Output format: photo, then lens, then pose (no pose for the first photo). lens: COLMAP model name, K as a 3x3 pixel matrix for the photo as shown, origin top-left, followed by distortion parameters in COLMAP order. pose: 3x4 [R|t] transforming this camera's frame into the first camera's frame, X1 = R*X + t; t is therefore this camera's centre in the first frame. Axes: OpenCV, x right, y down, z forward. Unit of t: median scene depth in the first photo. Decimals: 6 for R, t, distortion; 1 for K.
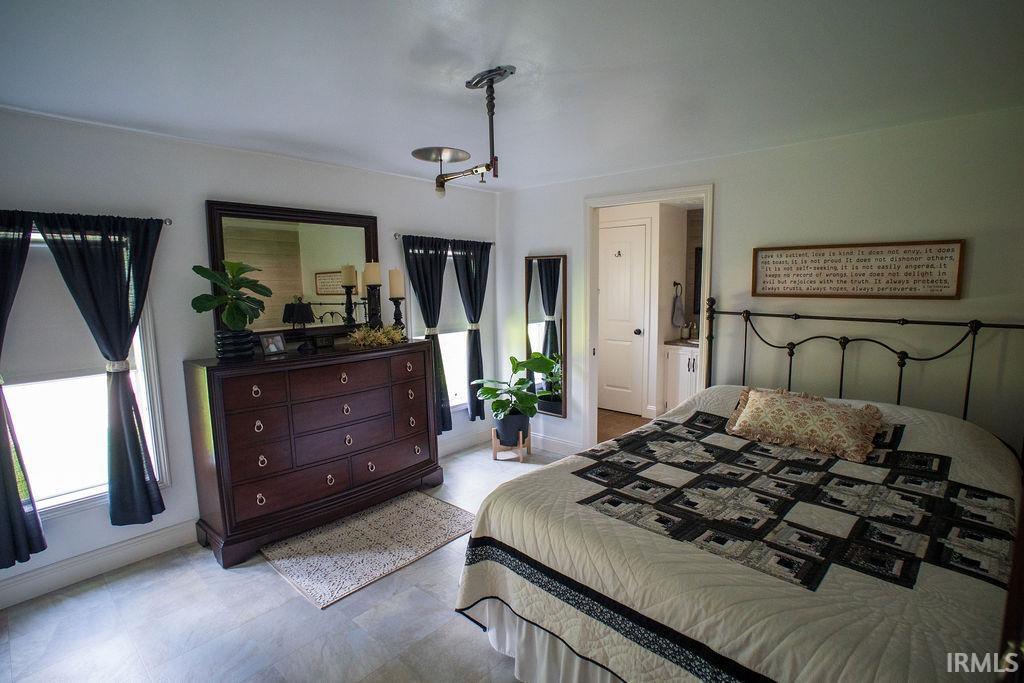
lens RADIAL K [[493.1, 0, 512.0], [0, 493.1, 341.5], [0, 0, 1]] dist [-0.071028, 0.028811]
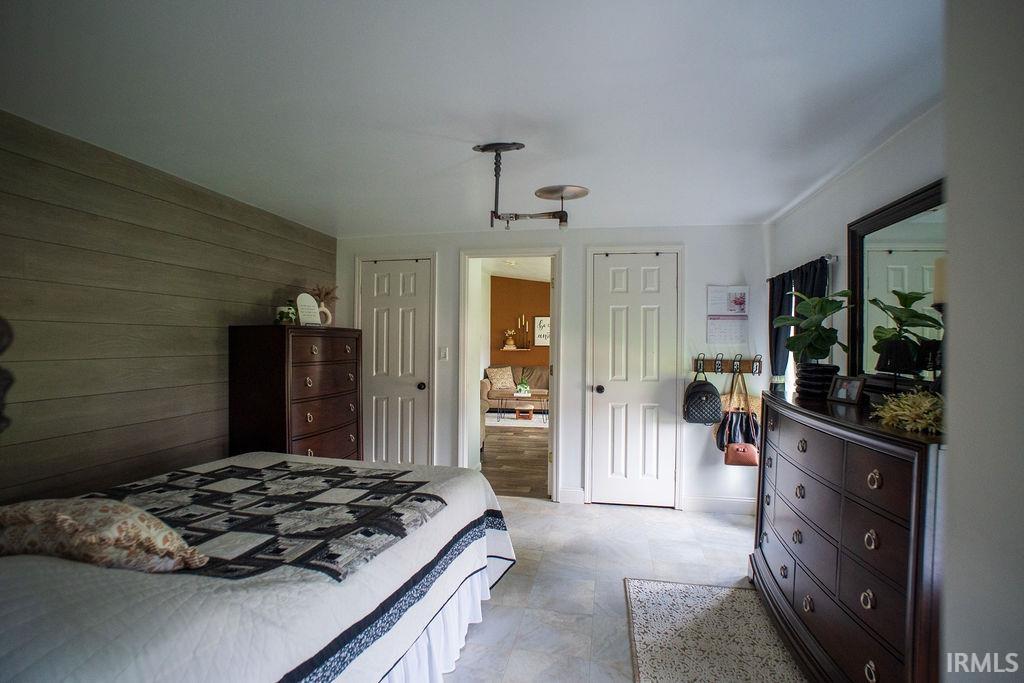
lens RADIAL K [[493.1, 0, 512.0], [0, 493.1, 341.5], [0, 0, 1]] dist [-0.071028, 0.028811]
pose [[-0.862531, 0.004042, -0.505989, 0.500344], [-0.057099, 0.992804, 0.105265, -0.167375], [0.502773, 0.119685, -0.856093, 1.934263]]
